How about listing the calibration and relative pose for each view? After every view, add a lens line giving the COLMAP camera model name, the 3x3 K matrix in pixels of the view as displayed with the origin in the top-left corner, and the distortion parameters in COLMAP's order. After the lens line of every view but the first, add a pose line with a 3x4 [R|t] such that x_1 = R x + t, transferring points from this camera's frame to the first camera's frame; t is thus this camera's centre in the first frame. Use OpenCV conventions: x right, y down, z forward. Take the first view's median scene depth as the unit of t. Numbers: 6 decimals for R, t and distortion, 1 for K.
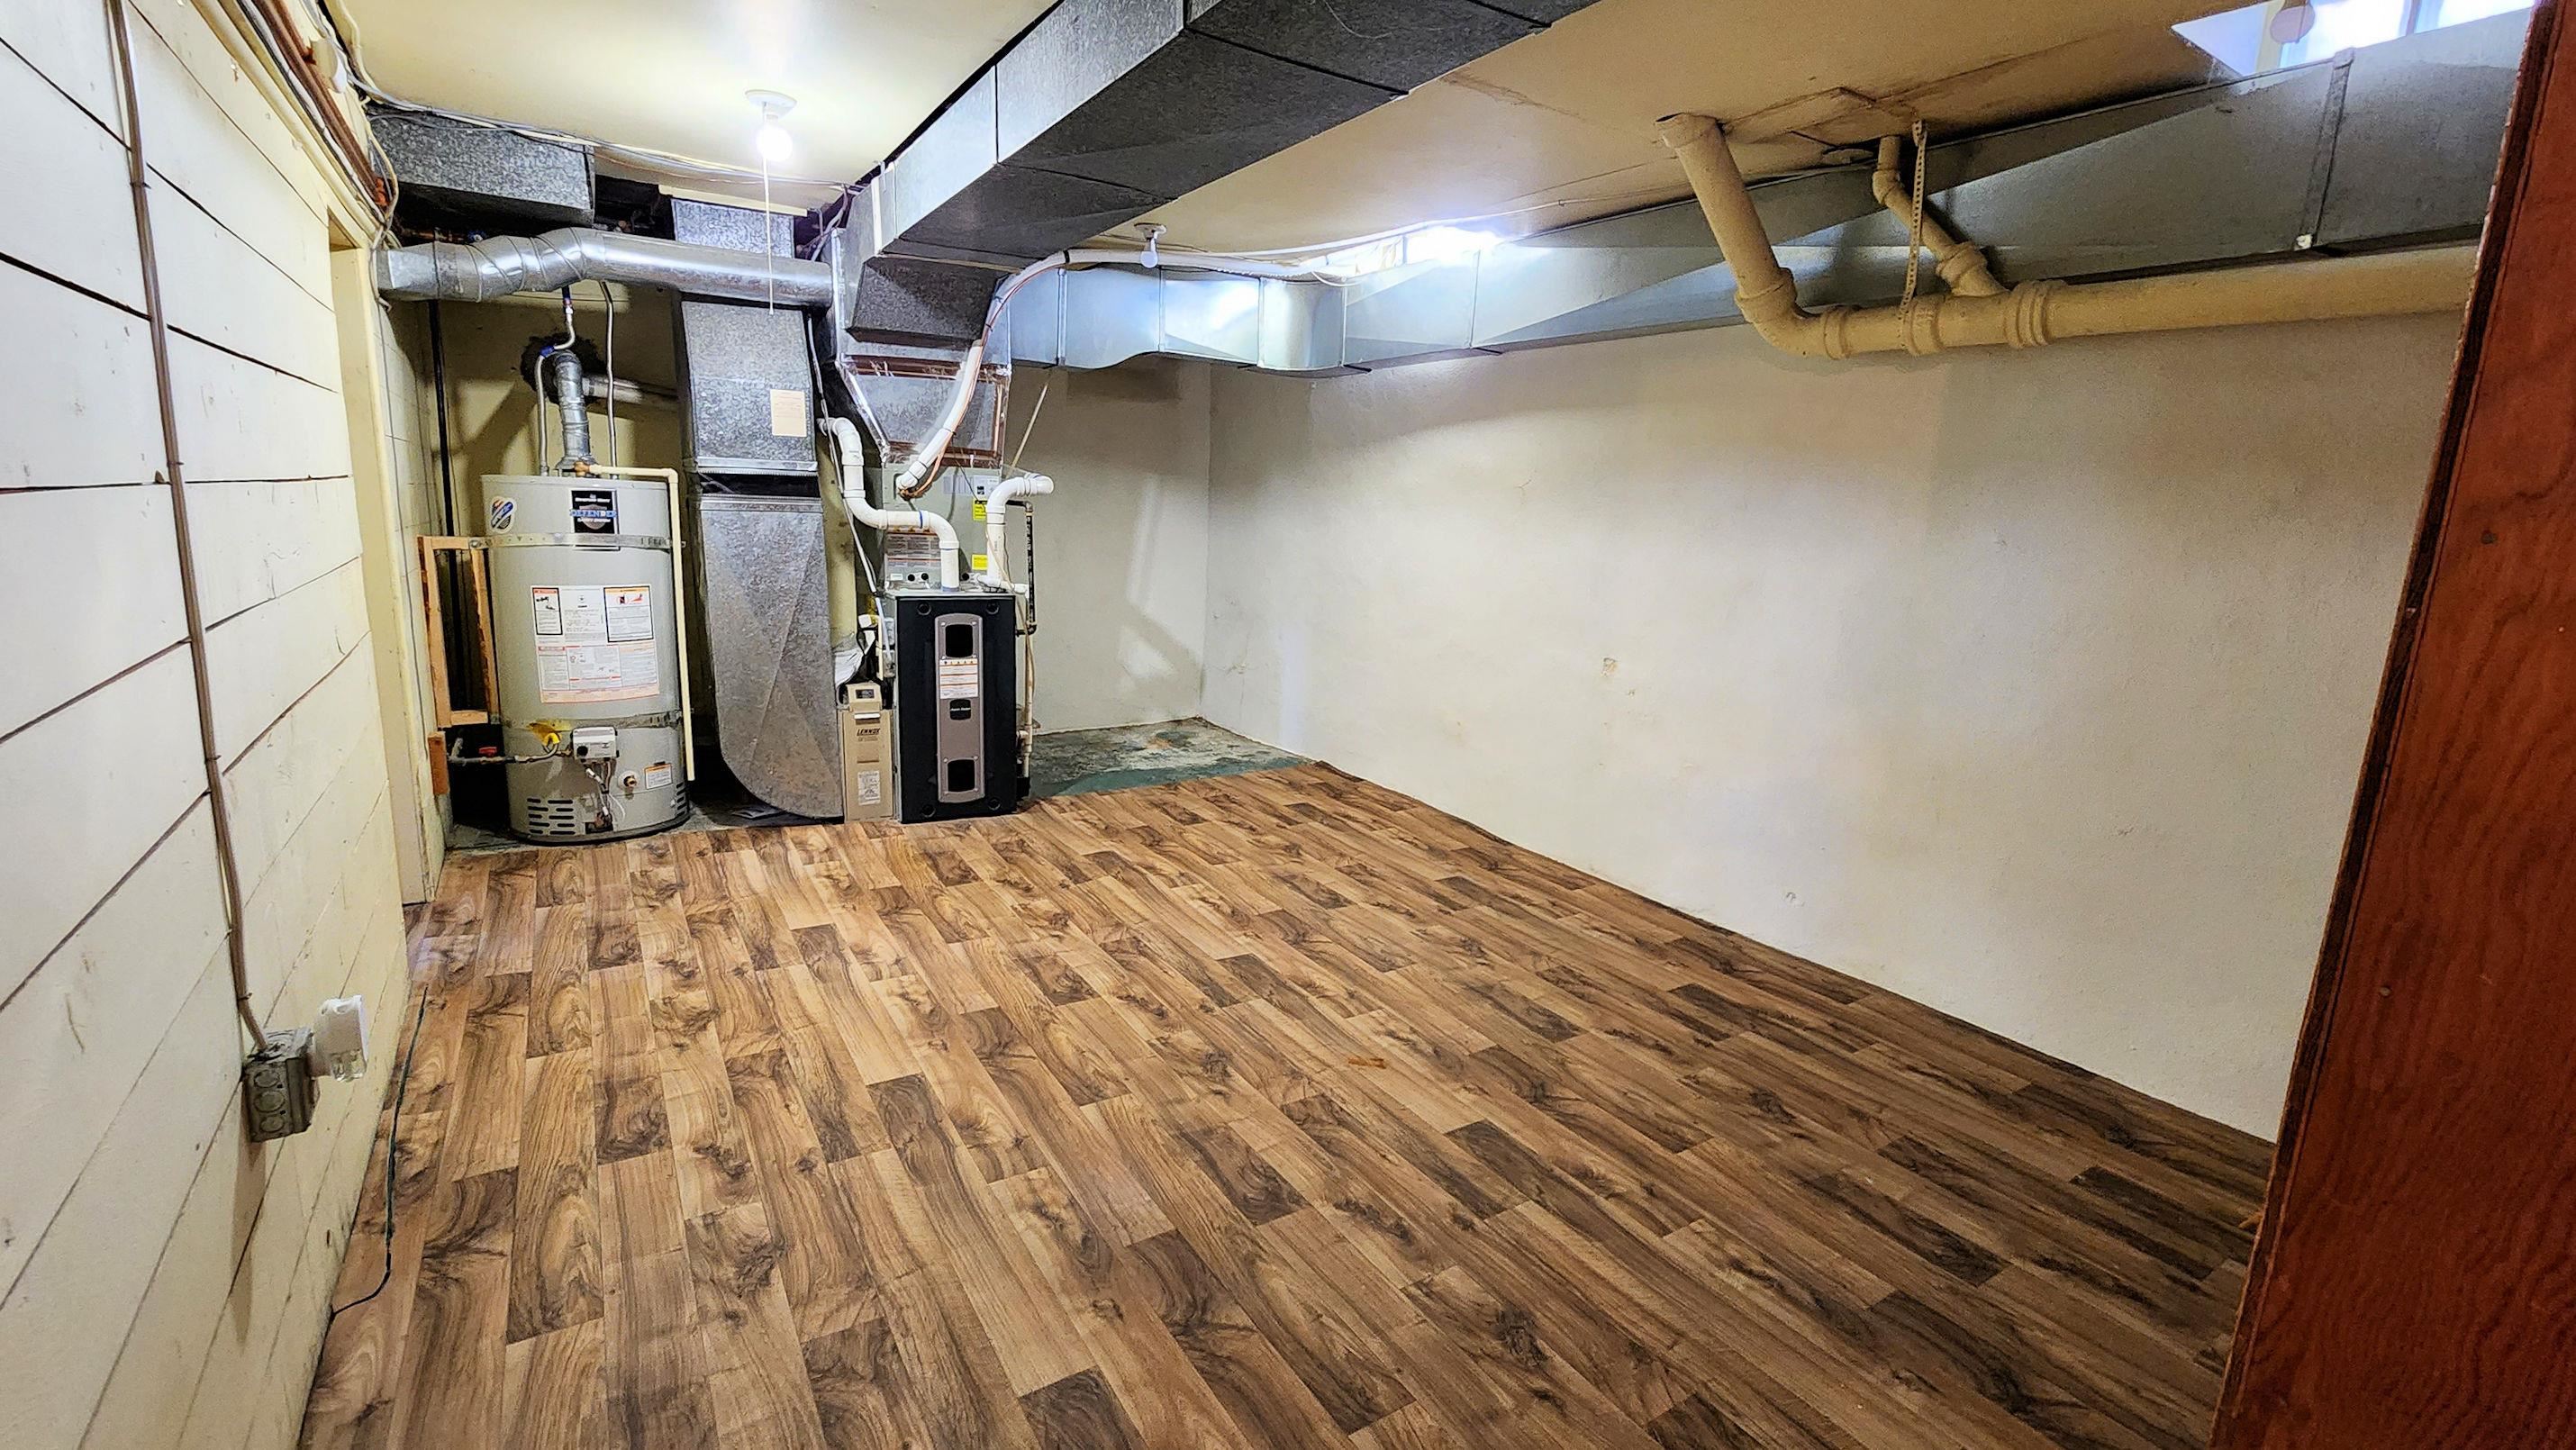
lens RADIAL K [[1068.0, 0, 1288.0], [0, 1068.0, 725.0], [0, 0, 1]] dist [0.001256, -0.000098]
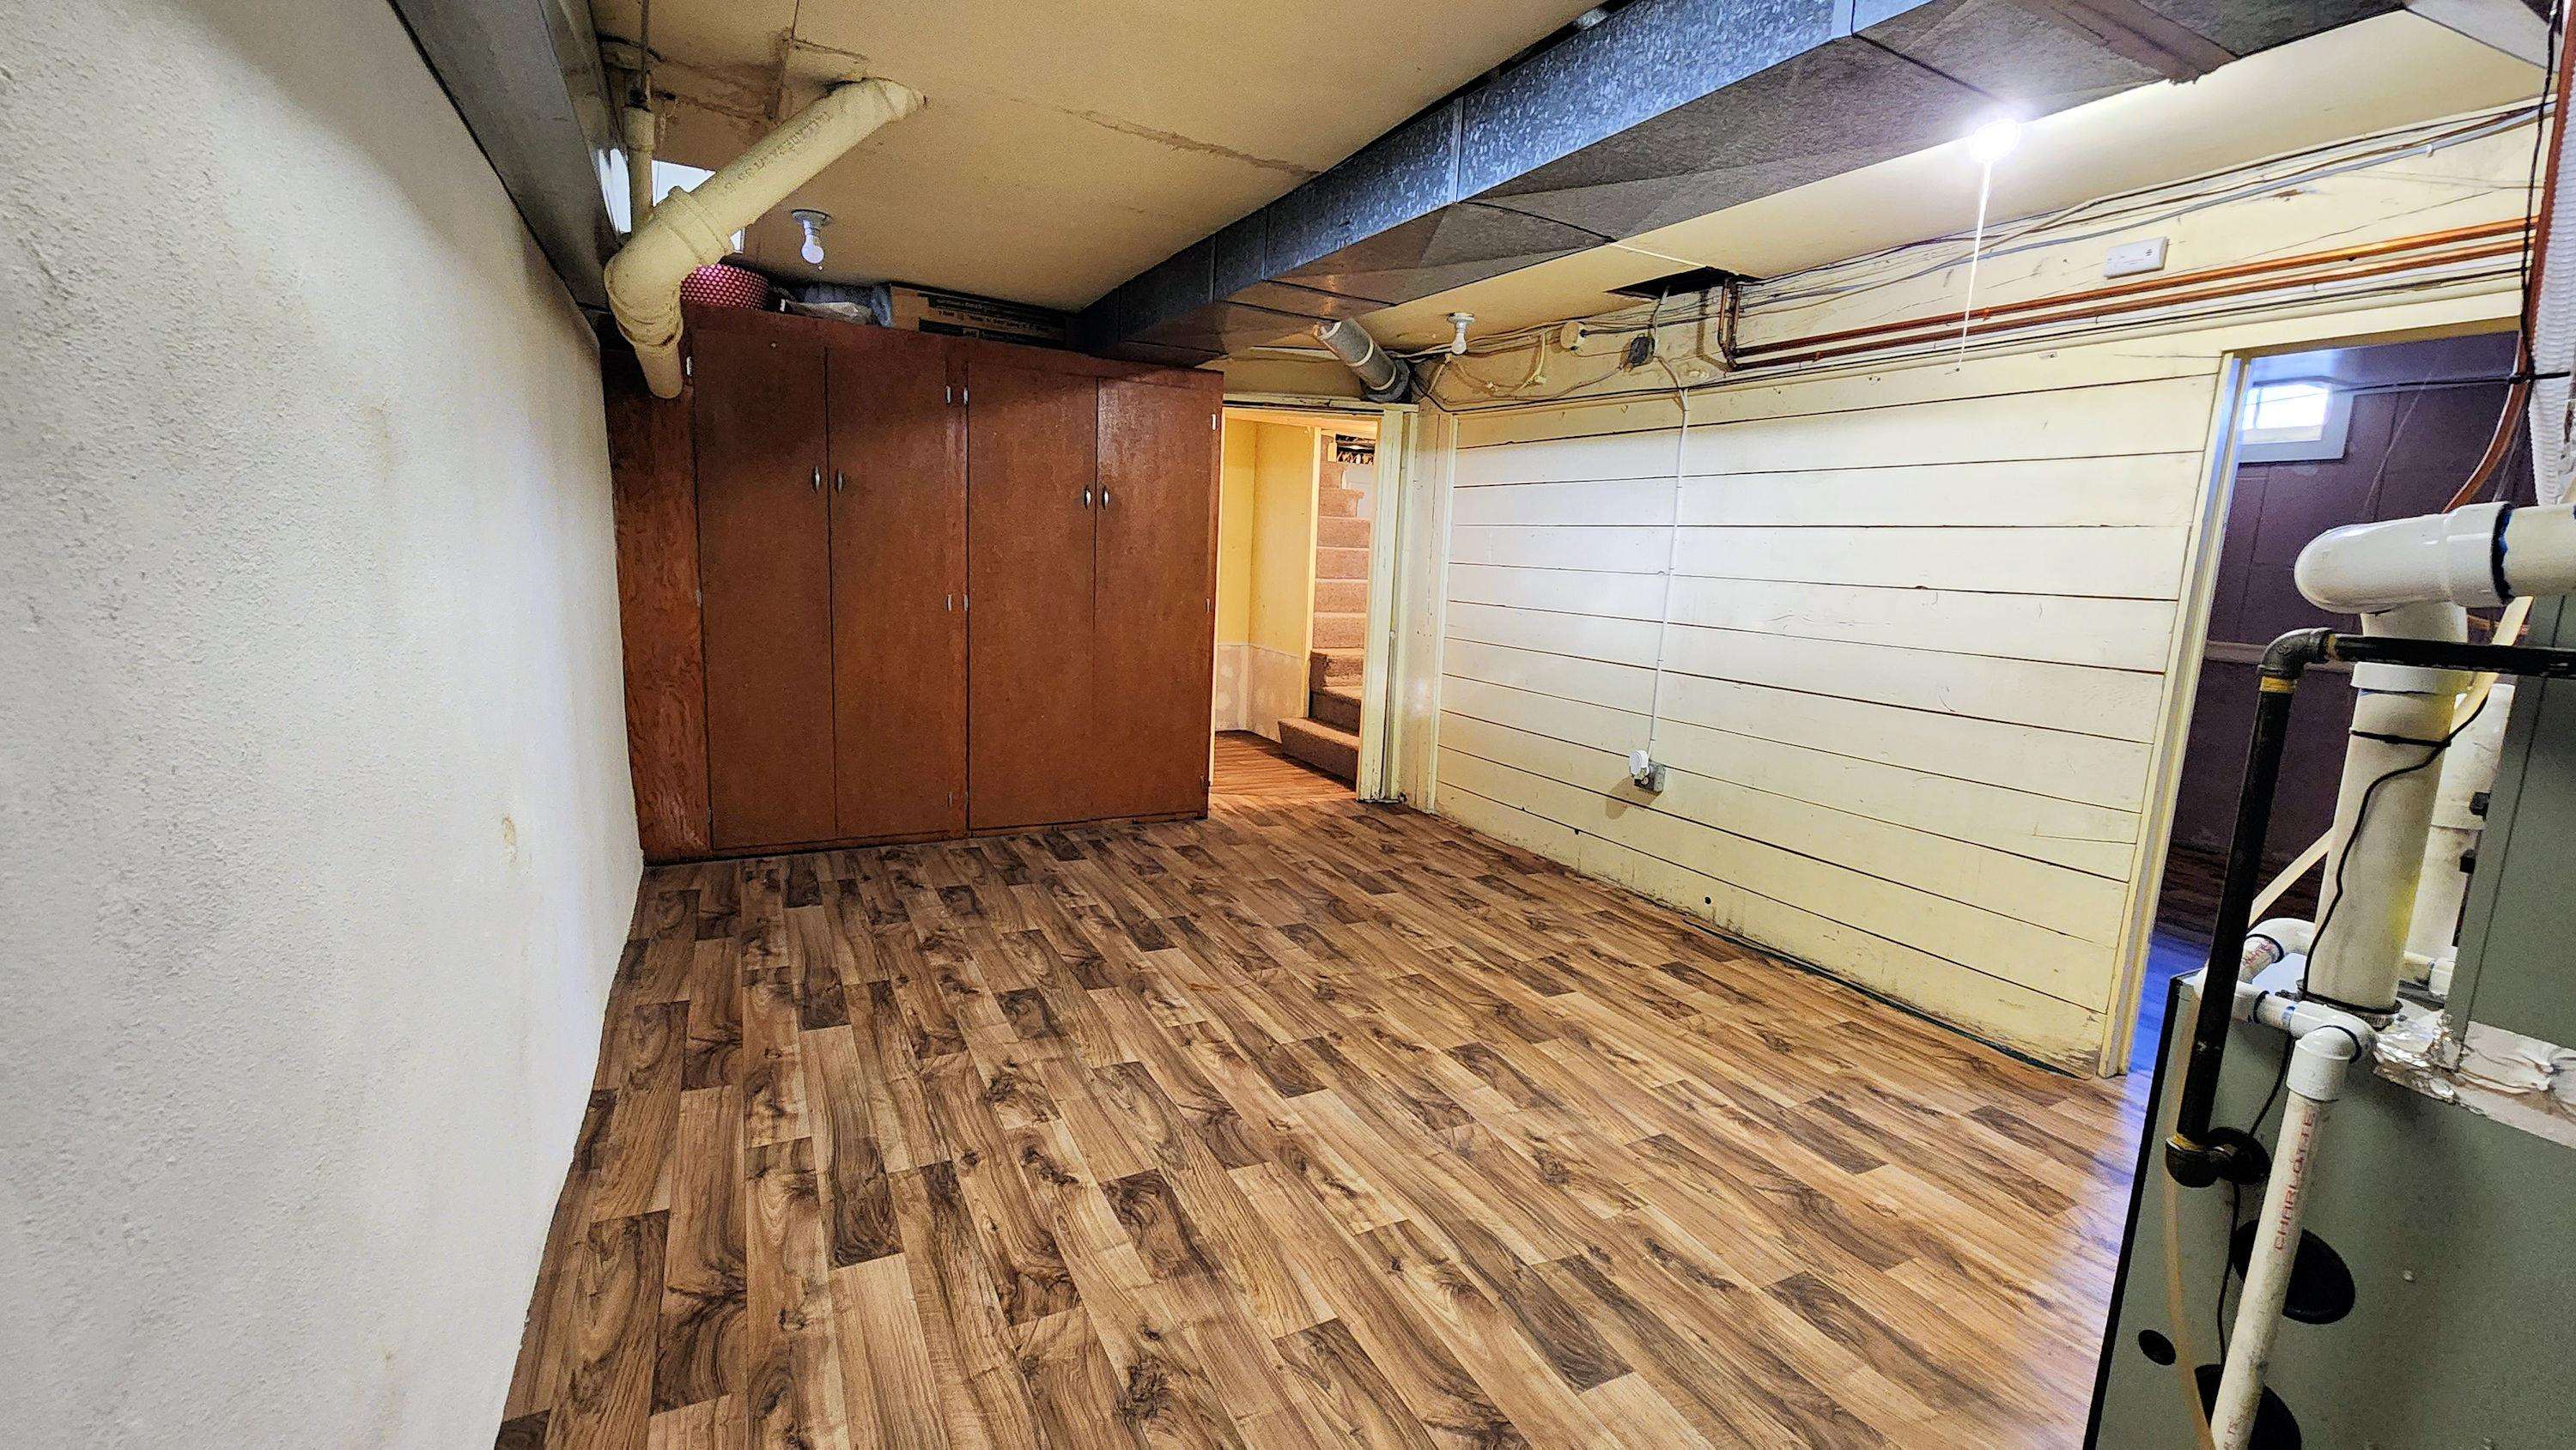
lens RADIAL K [[1067.9, 0, 1288.0], [0, 1067.9, 725.0], [0, 0, 1]] dist [0.001256, -0.000098]
pose [[-0.991613, -0.102866, 0.078240, -0.081741], [-0.068035, 0.930198, 0.360697, -0.393218], [-0.109883, 0.352349, -0.929396, 1.890188]]
